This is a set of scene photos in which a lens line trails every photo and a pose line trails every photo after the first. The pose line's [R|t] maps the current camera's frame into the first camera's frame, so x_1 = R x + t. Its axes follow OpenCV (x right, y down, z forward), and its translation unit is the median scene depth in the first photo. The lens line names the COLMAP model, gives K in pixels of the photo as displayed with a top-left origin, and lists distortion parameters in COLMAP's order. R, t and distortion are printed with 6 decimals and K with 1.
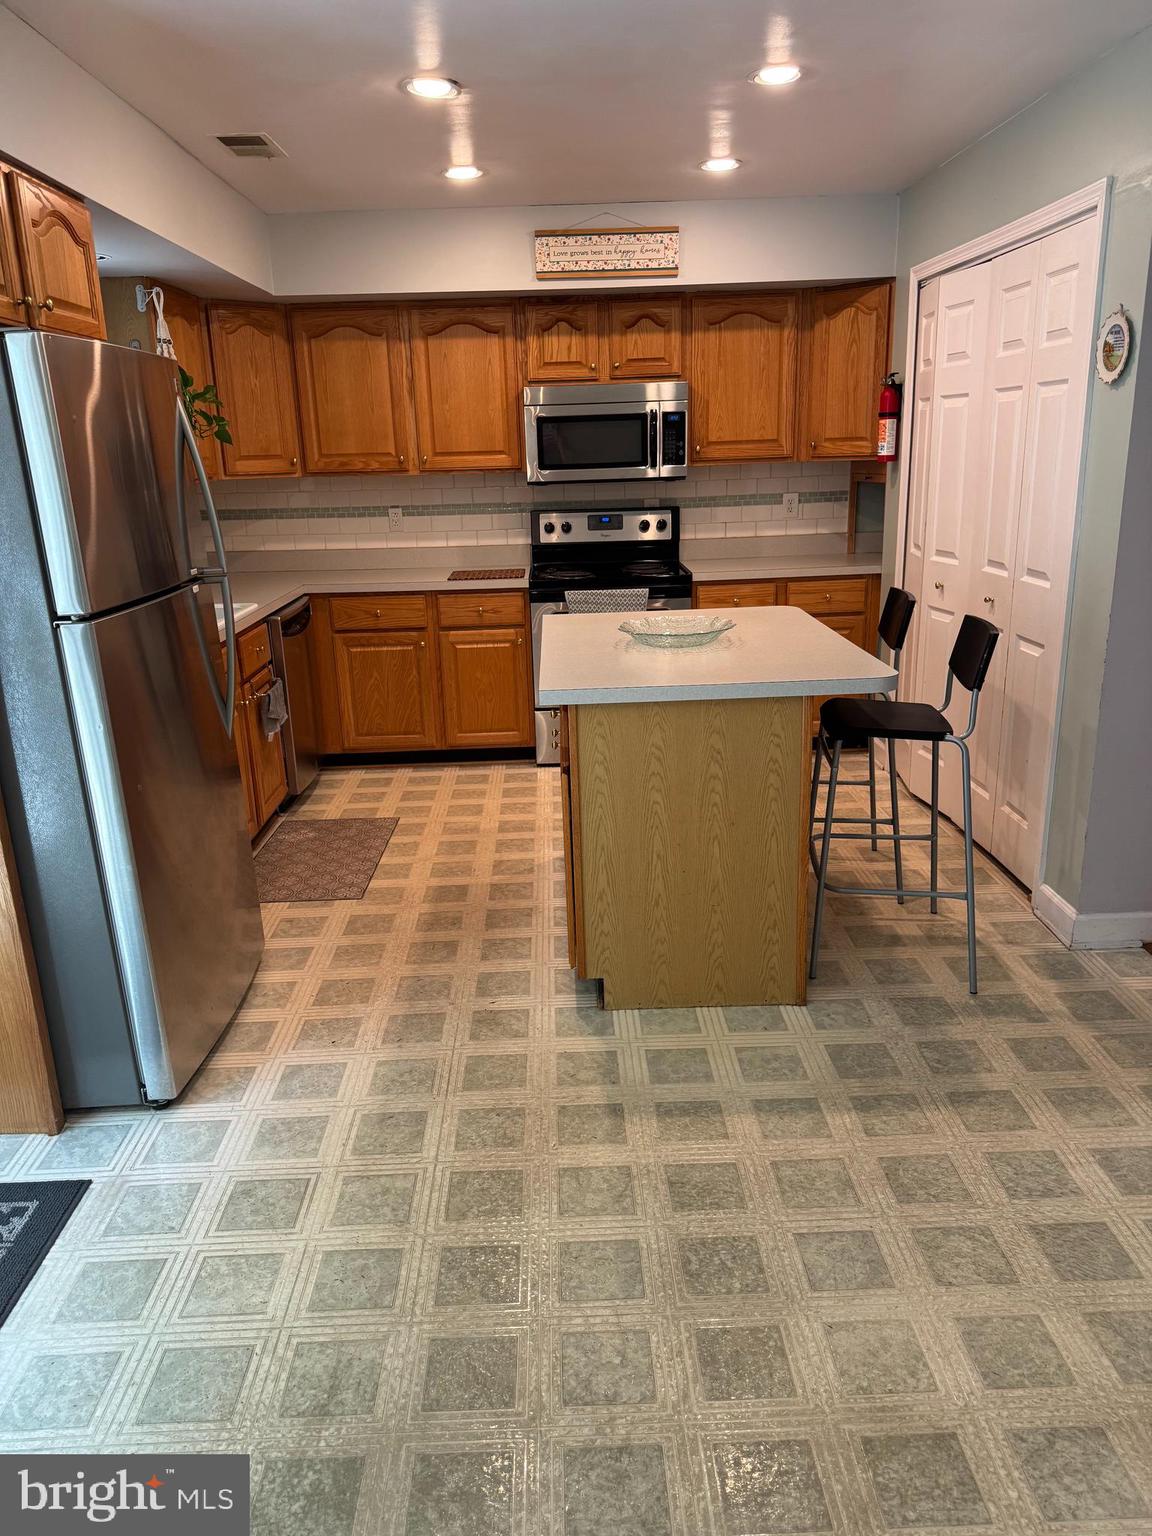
lens RADIAL K [[1090.8, 0, 576.0], [0, 1090.8, 768.0], [0, 0, 1]] dist [-0.009638, -0.004012]
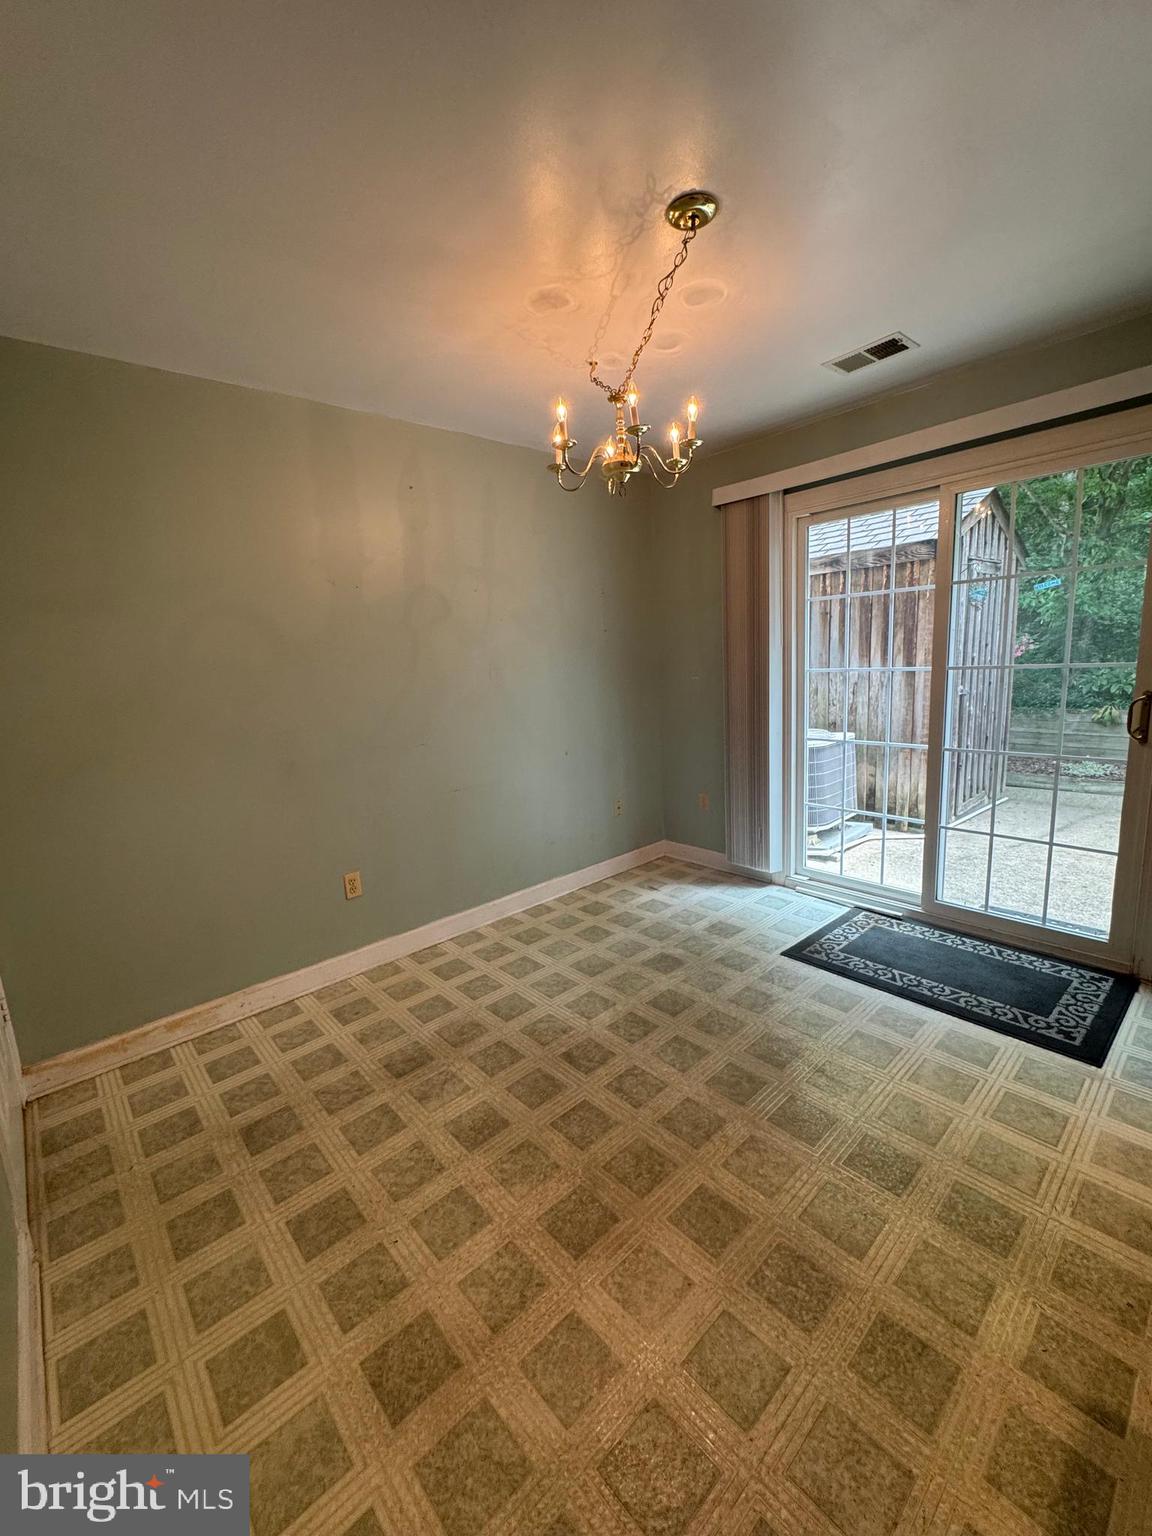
lens RADIAL K [[615.9, 0, 576.0], [0, 615.9, 768.0], [0, 0, 1]] dist [-0.001220, -0.000663]
pose [[-0.753630, 0.194184, -0.627960, 0.278620], [-0.109443, 0.904958, 0.411186, -0.132217], [0.648123, 0.378608, -0.660751, 0.482491]]
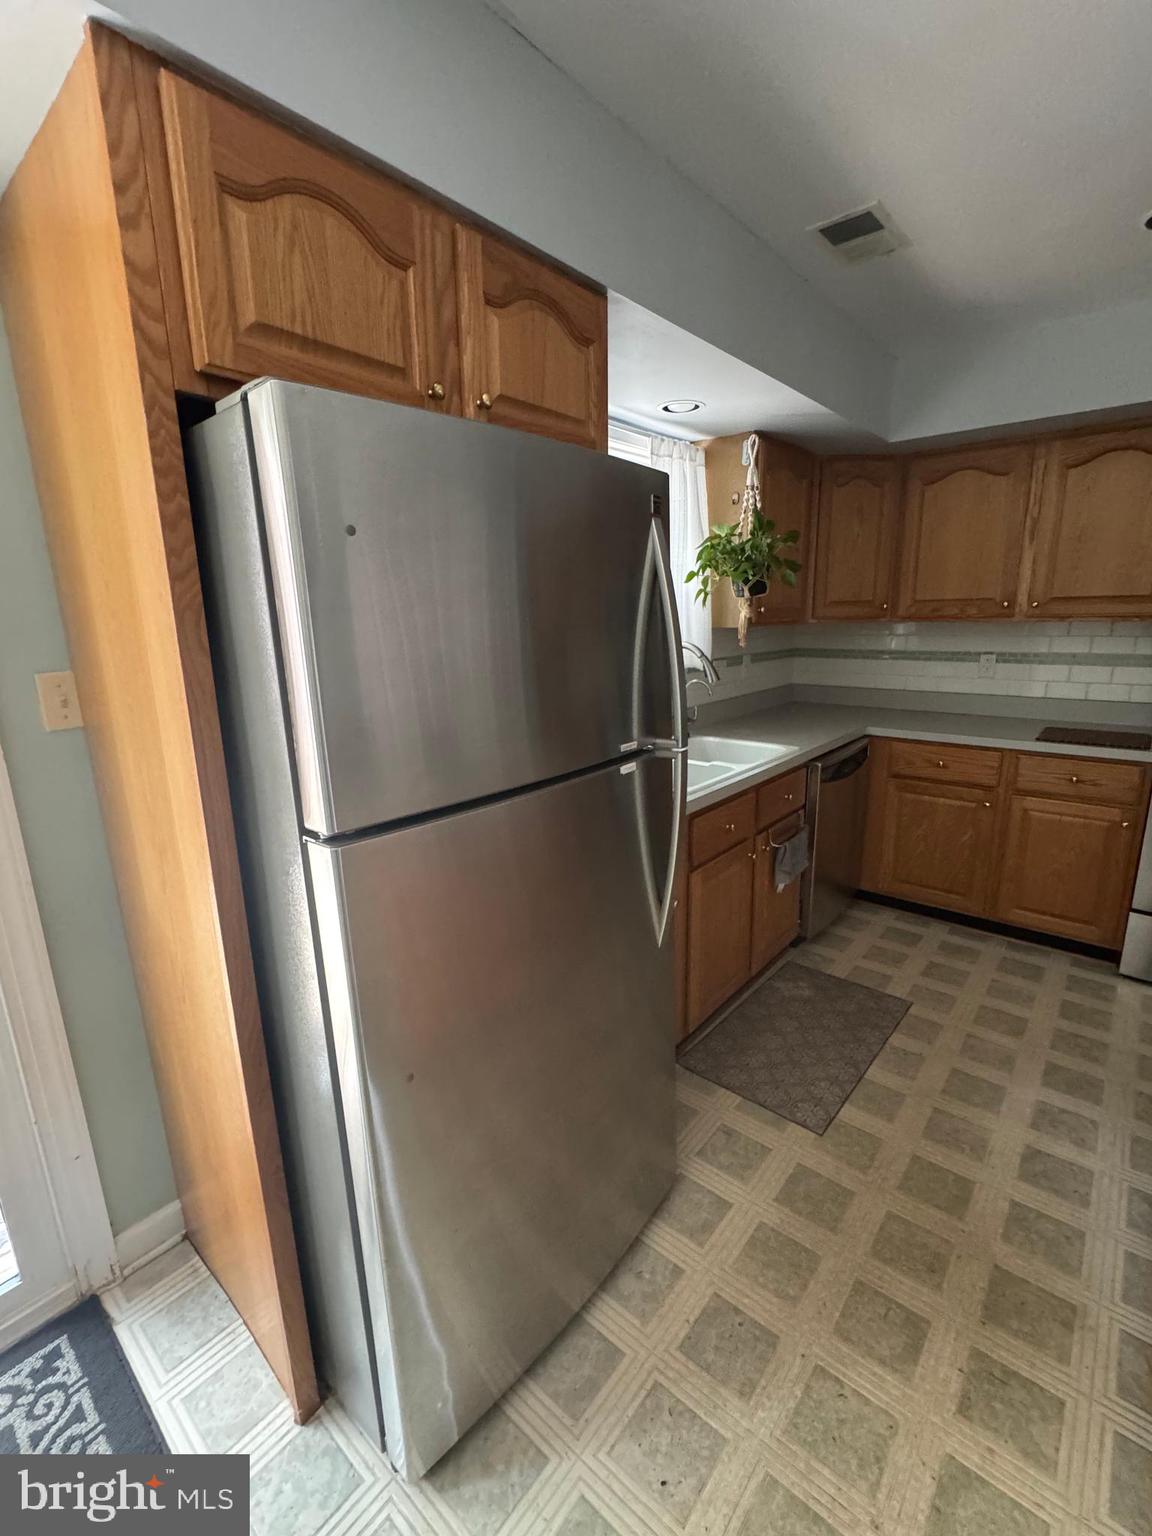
lens RADIAL K [[679.2, 0, 576.0], [0, 679.2, 768.0], [0, 0, 1]] dist [0.014120, -0.000052]
pose [[0.750426, 0.166794, -0.639563, -0.043013], [-0.188640, 0.981436, 0.034614, -0.112066], [0.633464, 0.094672, 0.767959, 0.378054]]
